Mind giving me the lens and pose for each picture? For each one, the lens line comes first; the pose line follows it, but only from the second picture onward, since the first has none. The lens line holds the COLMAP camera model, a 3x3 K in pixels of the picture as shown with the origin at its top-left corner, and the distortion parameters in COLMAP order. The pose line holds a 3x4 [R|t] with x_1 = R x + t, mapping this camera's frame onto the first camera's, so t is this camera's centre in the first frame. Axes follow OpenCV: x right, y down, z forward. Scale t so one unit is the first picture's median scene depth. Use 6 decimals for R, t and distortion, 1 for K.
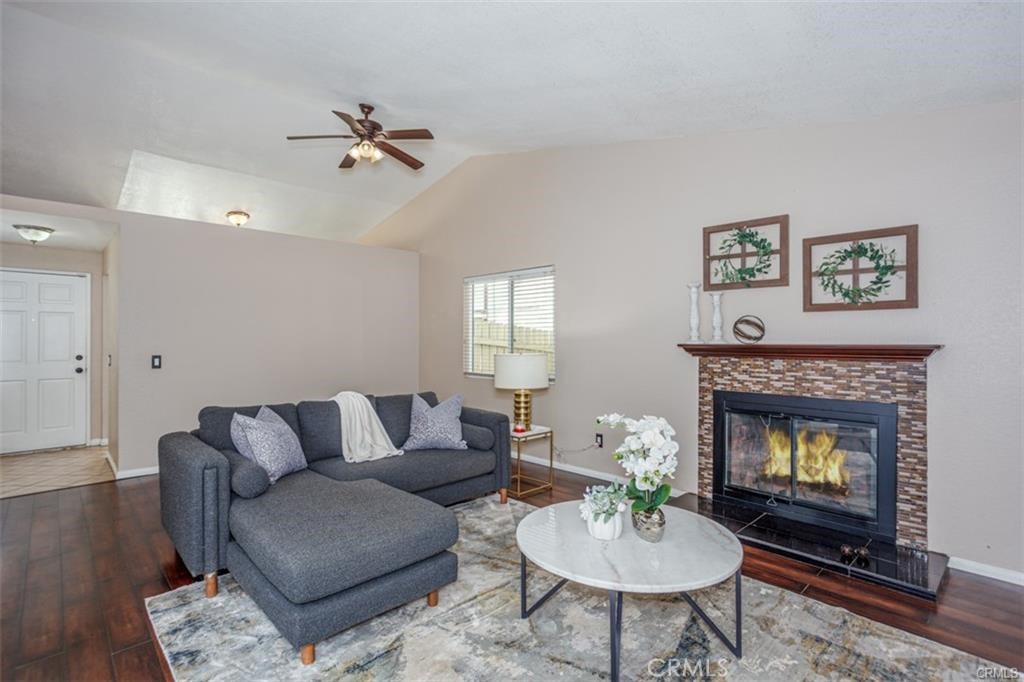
lens RADIAL K [[485.8, 0, 495.1], [0, 485.8, 338.3], [0, 0, 1]] dist [-0.000249, 0.000131]
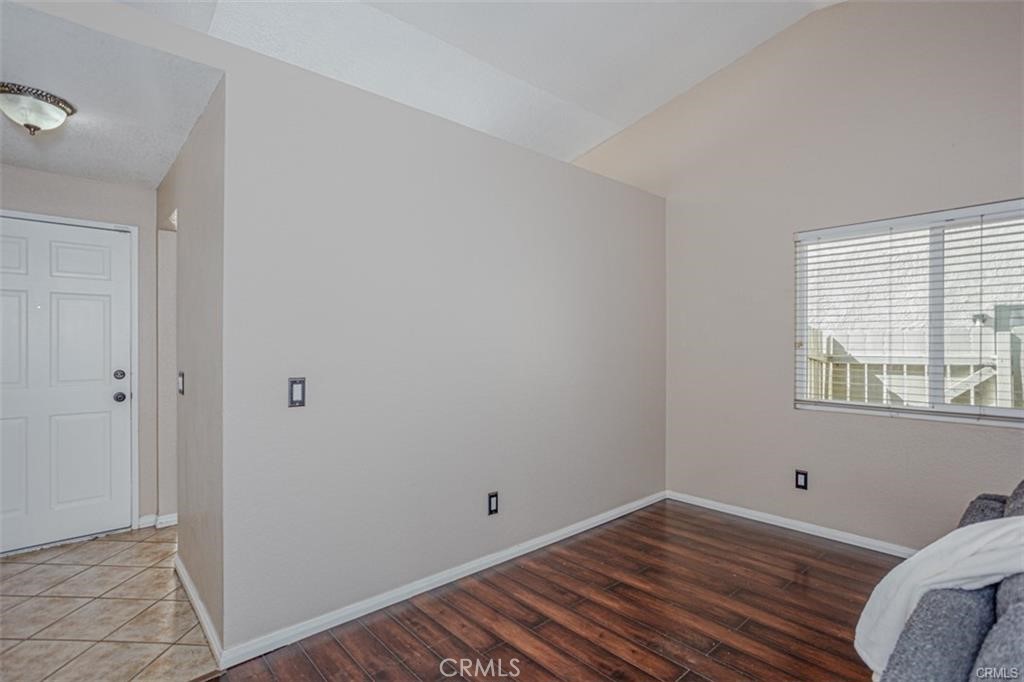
lens RADIAL K [[499.0, 0, 507.5], [0, 499.0, 343.3], [0, 0, 1]] dist [-0.003519, 0.000959]
pose [[0.999743, 0.000371, -0.022652, -0.427457], [-0.000262, 0.999988, 0.004835, 0.000564], [0.022654, -0.004827, 0.999732, 0.470176]]
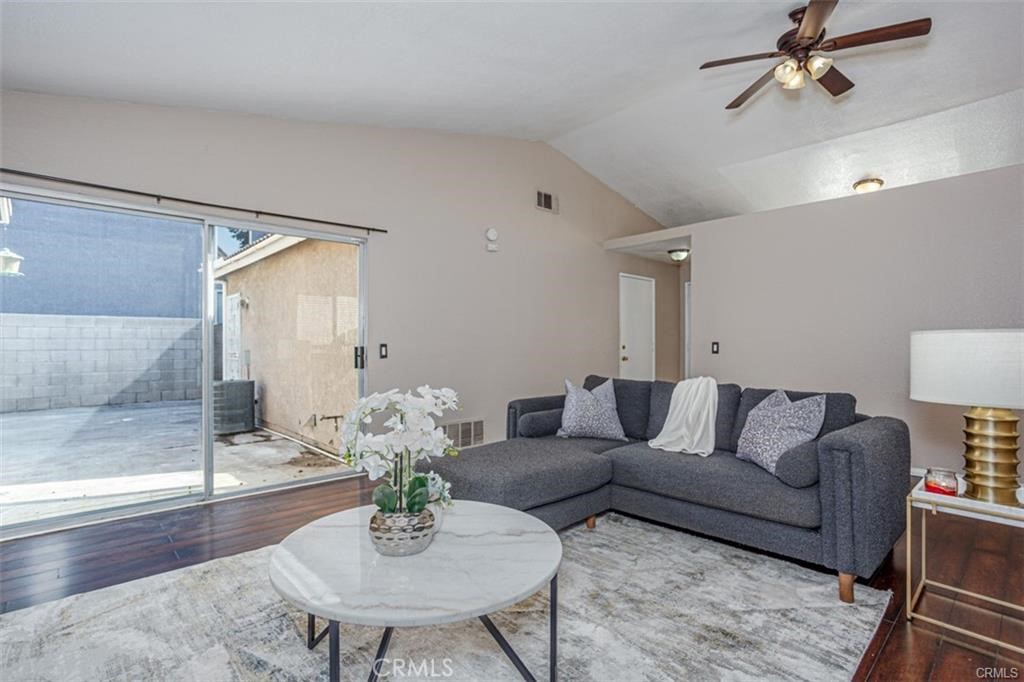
lens RADIAL K [[499.0, 0, 507.5], [0, 499.0, 343.3], [0, 0, 1]] dist [-0.003519, 0.000959]
pose [[-0.005172, -0.002559, -0.999983, 0.423719], [0.003545, 0.999990, -0.002578, 0.034340], [0.999980, -0.003558, -0.005163, 0.448591]]
